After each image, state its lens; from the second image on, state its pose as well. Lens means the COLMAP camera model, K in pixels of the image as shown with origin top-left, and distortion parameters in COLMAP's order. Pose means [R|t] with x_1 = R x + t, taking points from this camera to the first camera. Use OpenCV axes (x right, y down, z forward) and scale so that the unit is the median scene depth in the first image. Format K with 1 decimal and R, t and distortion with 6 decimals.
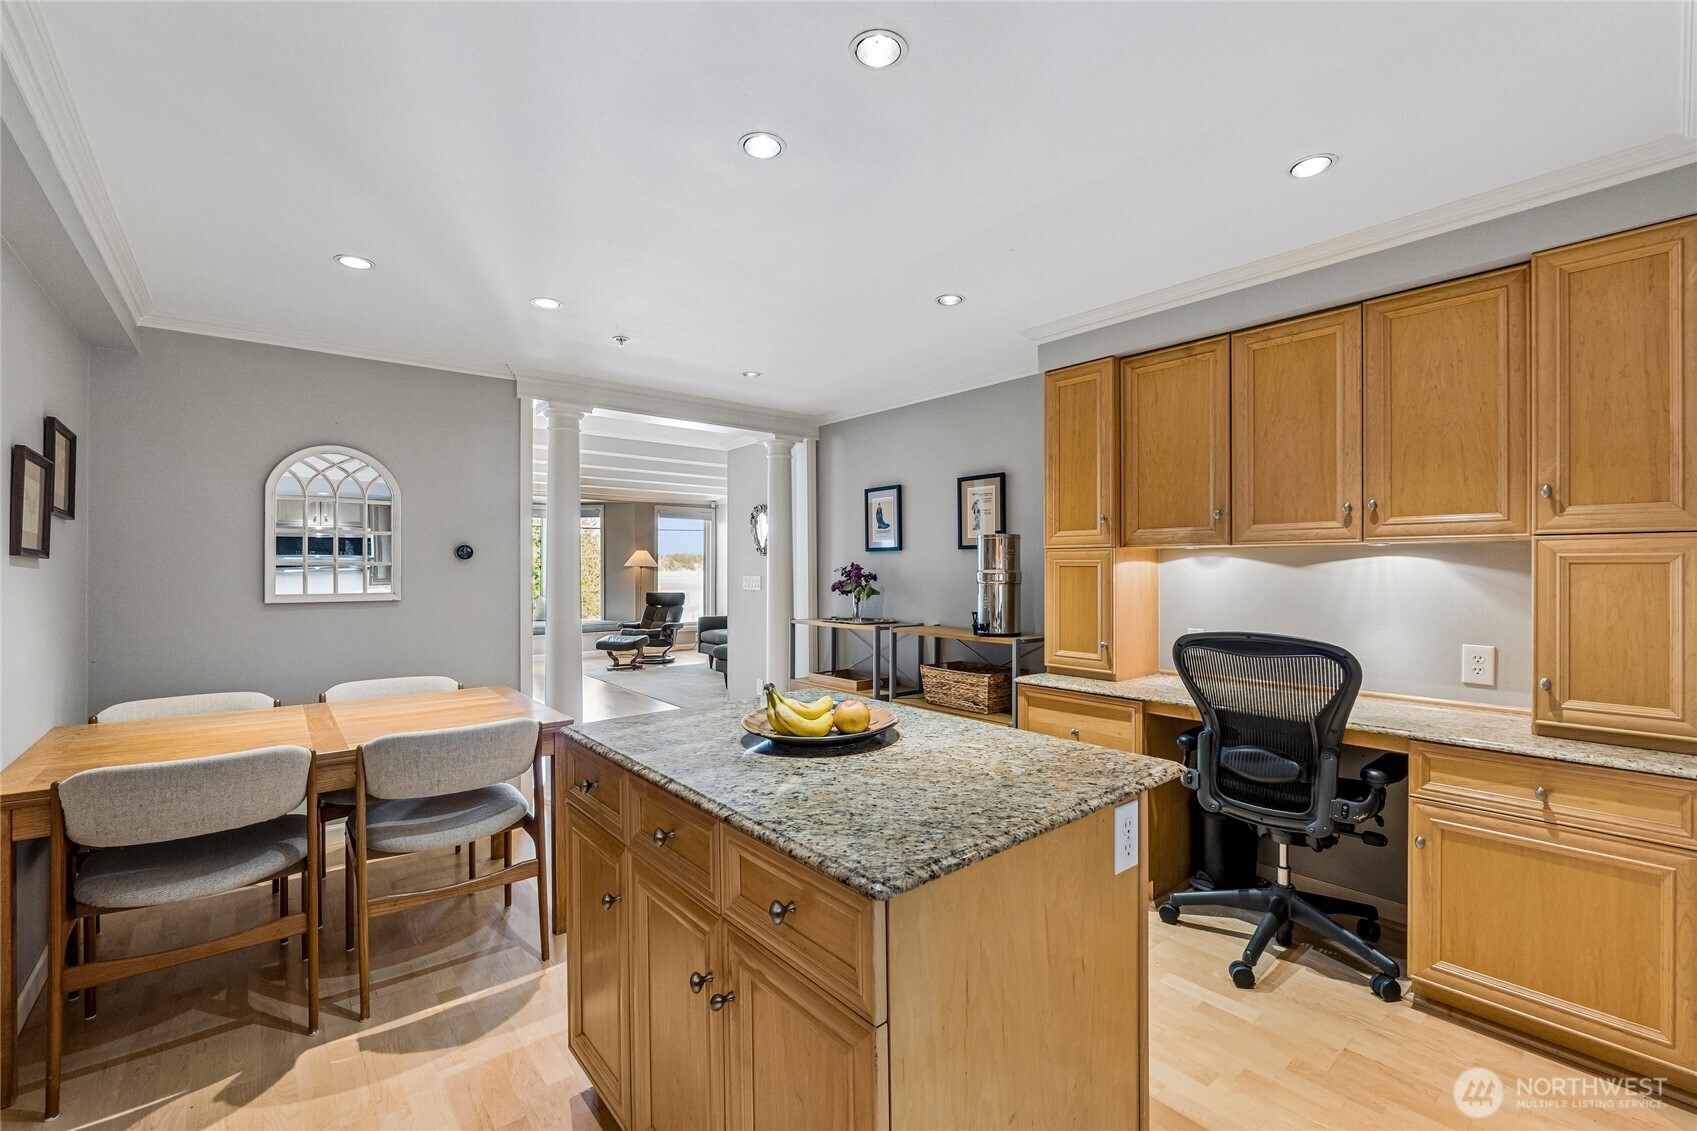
lens RADIAL K [[724.9, 0, 873.4], [0, 724.9, 566.9], [0, 0, 1]] dist [-0.005621, -0.000903]
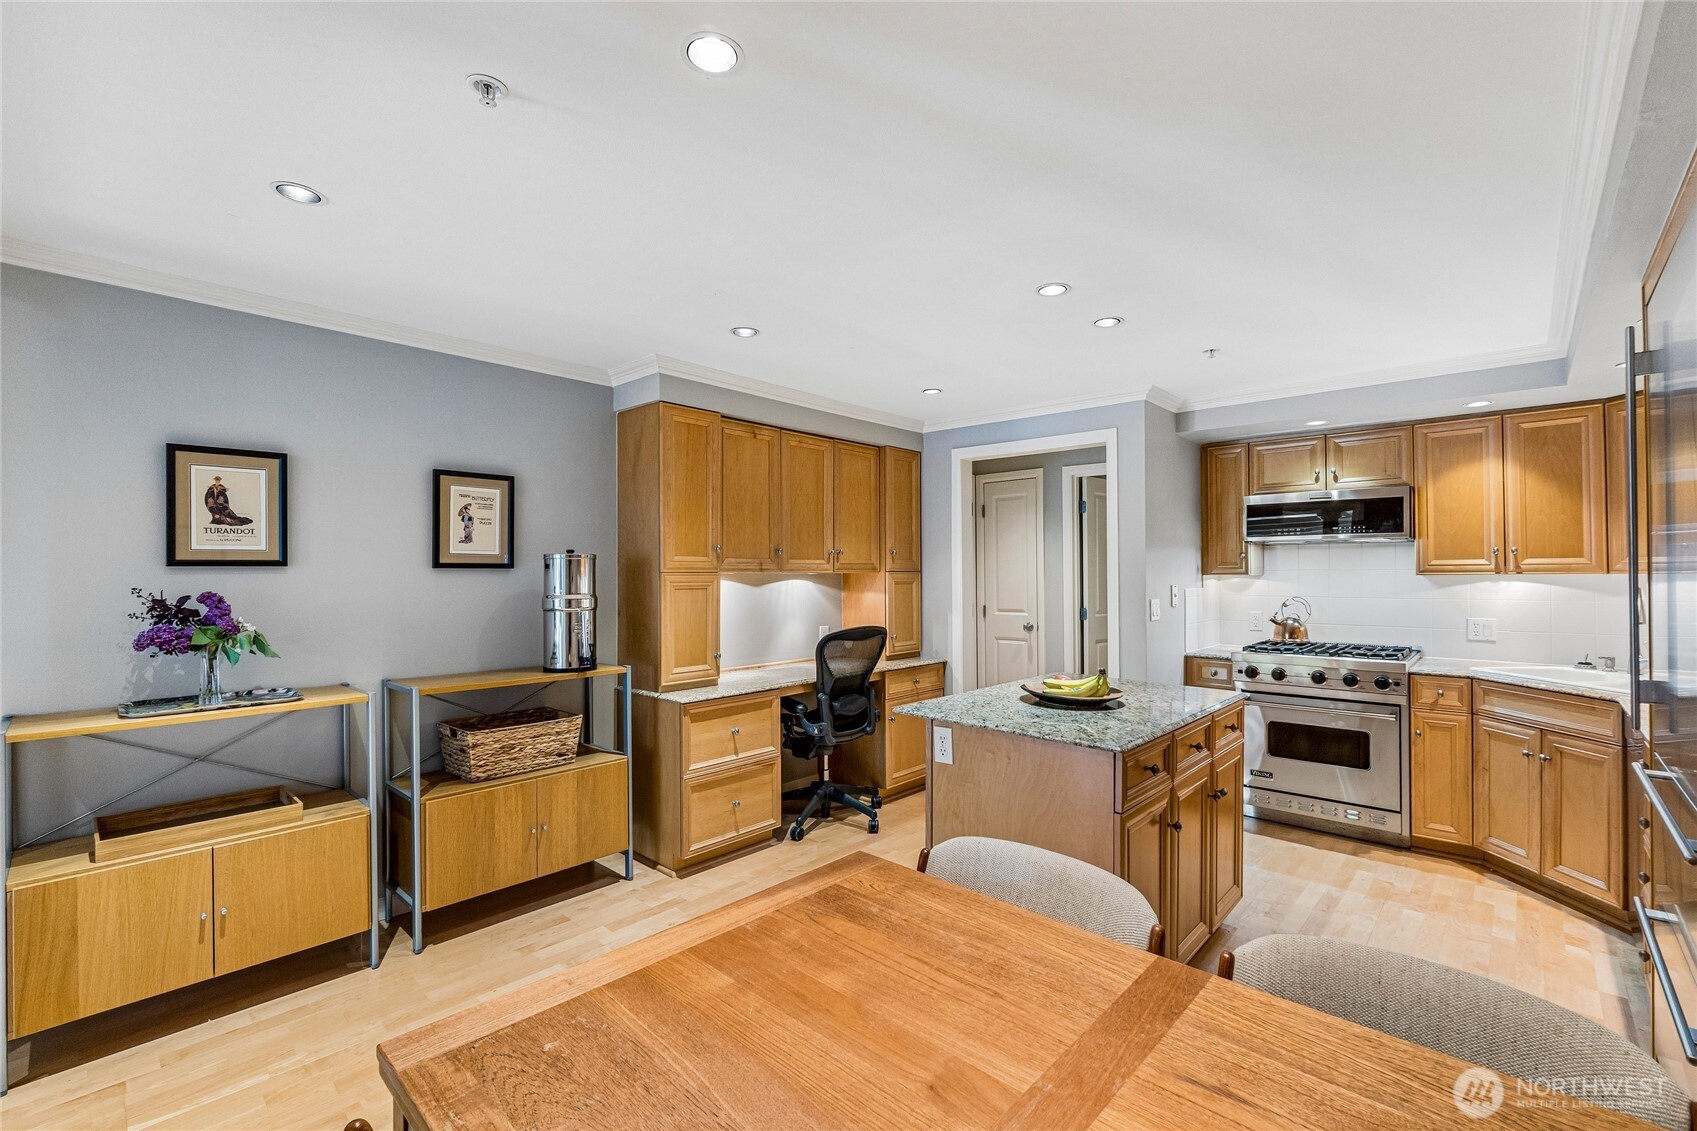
lens RADIAL K [[724.9, 0, 858.5], [0, 724.9, 564.6], [0, 0, 1]] dist [-0.005621, -0.000903]
pose [[-0.114442, 0.015462, 0.993310, -0.733516], [0.002456, 0.999880, -0.015281, -0.017689], [-0.993427, 0.000691, -0.114467, 0.754664]]
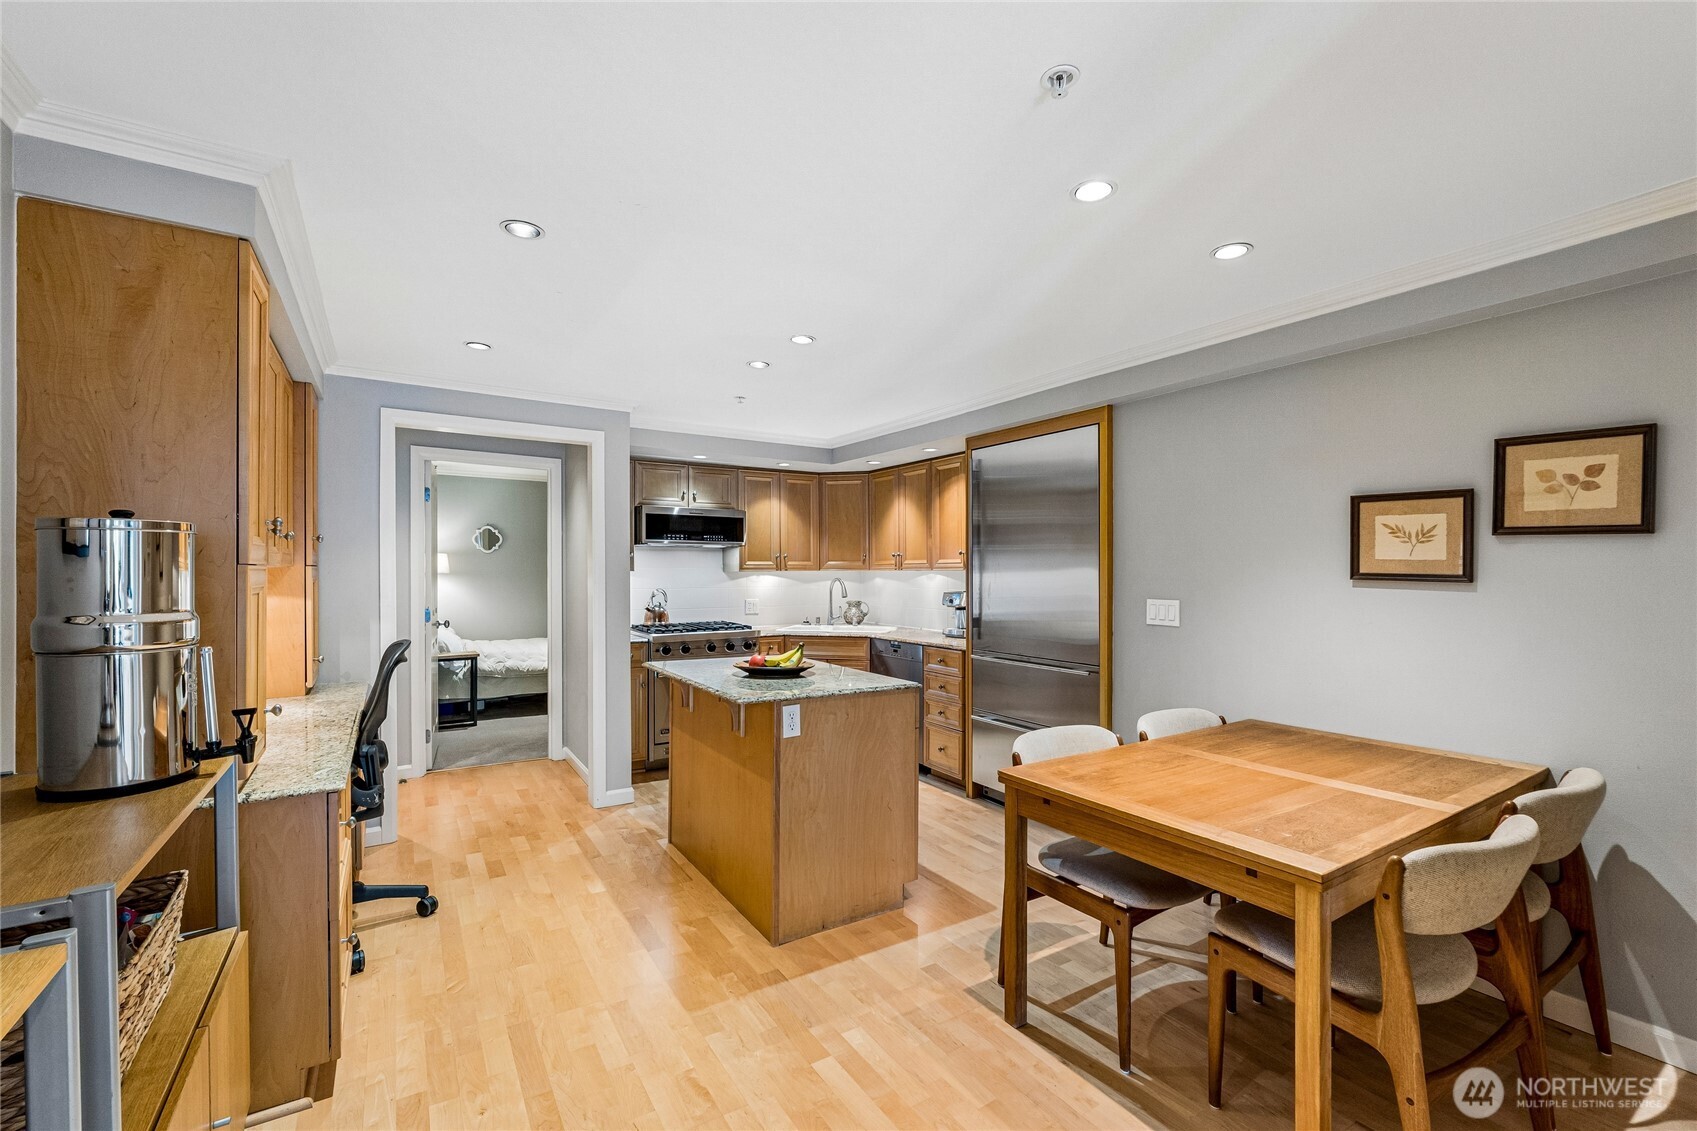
lens RADIAL K [[724.9, 0, 860.5], [0, 724.9, 572.1], [0, 0, 1]] dist [-0.005621, -0.000903]
pose [[-0.989612, 0.001564, 0.143753, -0.270280], [0.001851, 0.999997, 0.001863, -0.017597], [-0.143750, 0.002110, -0.989612, 1.319241]]
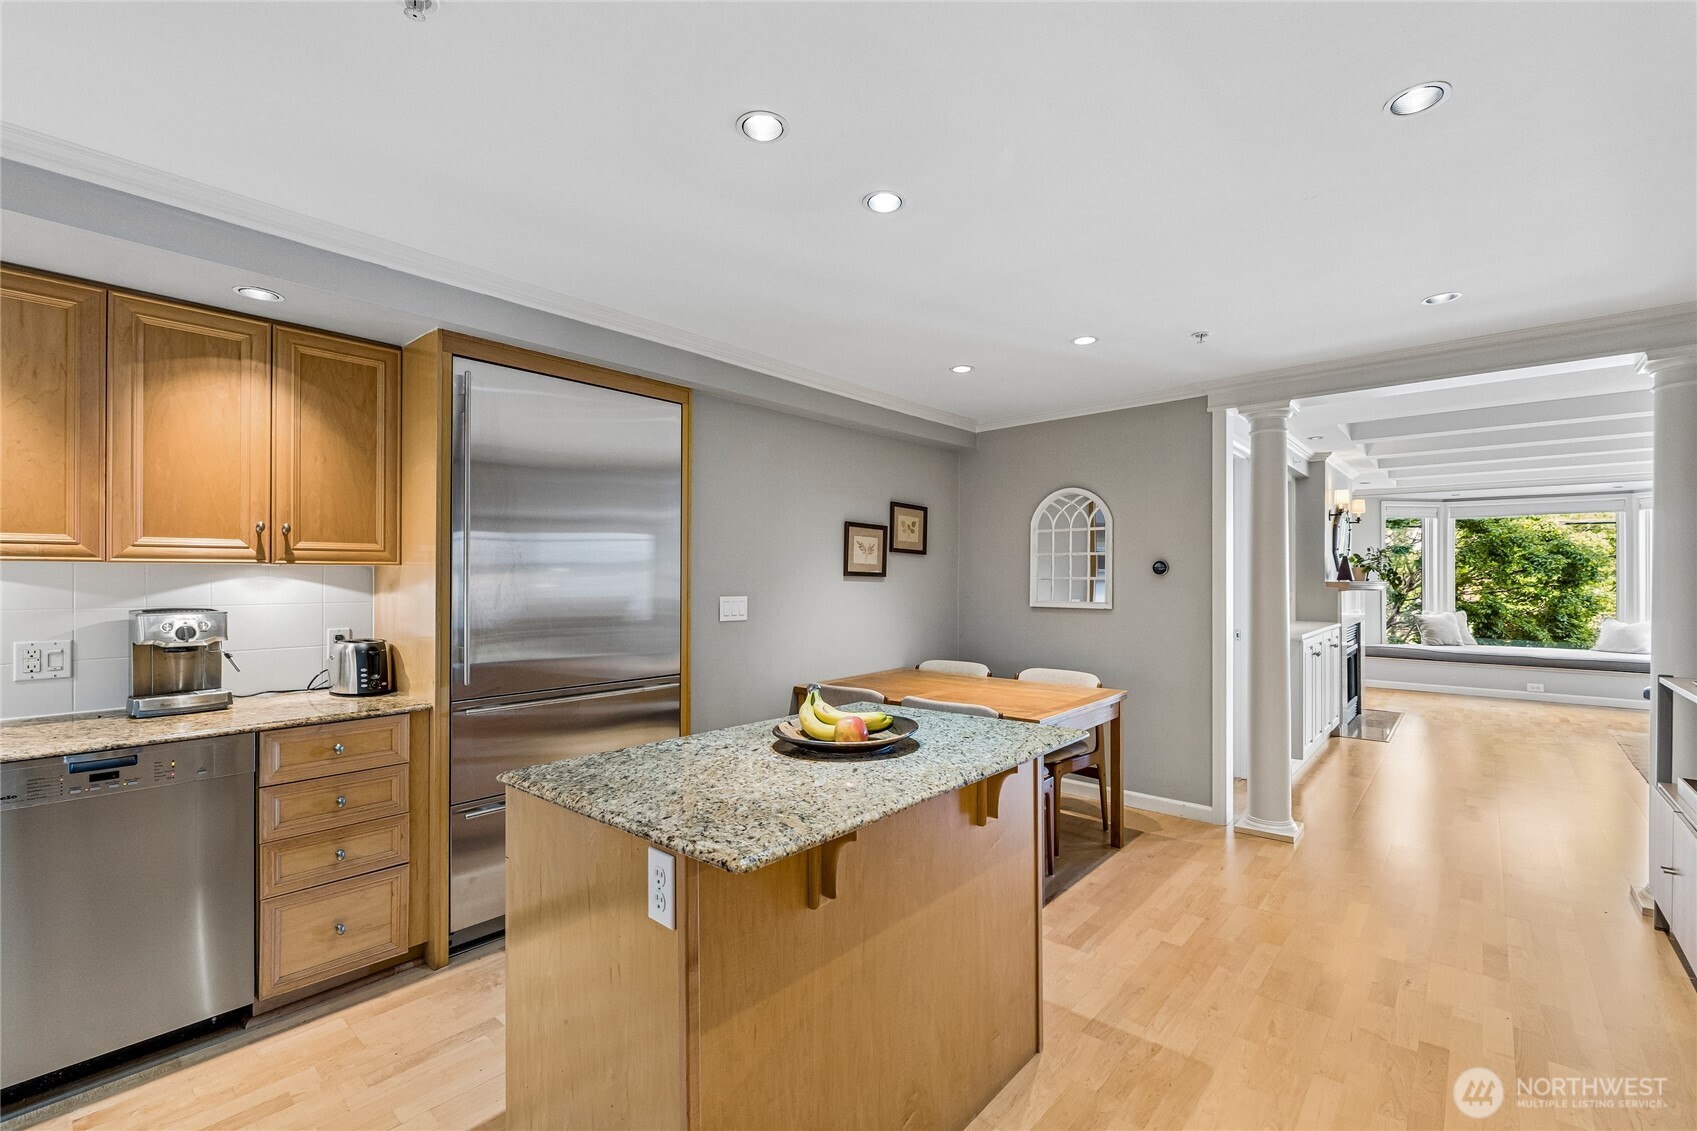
lens RADIAL K [[724.9, 0, 863.3], [0, 724.9, 579.1], [0, 0, 1]] dist [-0.005621, -0.000903]
pose [[0.152833, 0.004900, -0.988240, 0.451535], [-0.000626, 0.999988, 0.004861, -0.008227], [0.988252, -0.000124, 0.152834, 0.387649]]
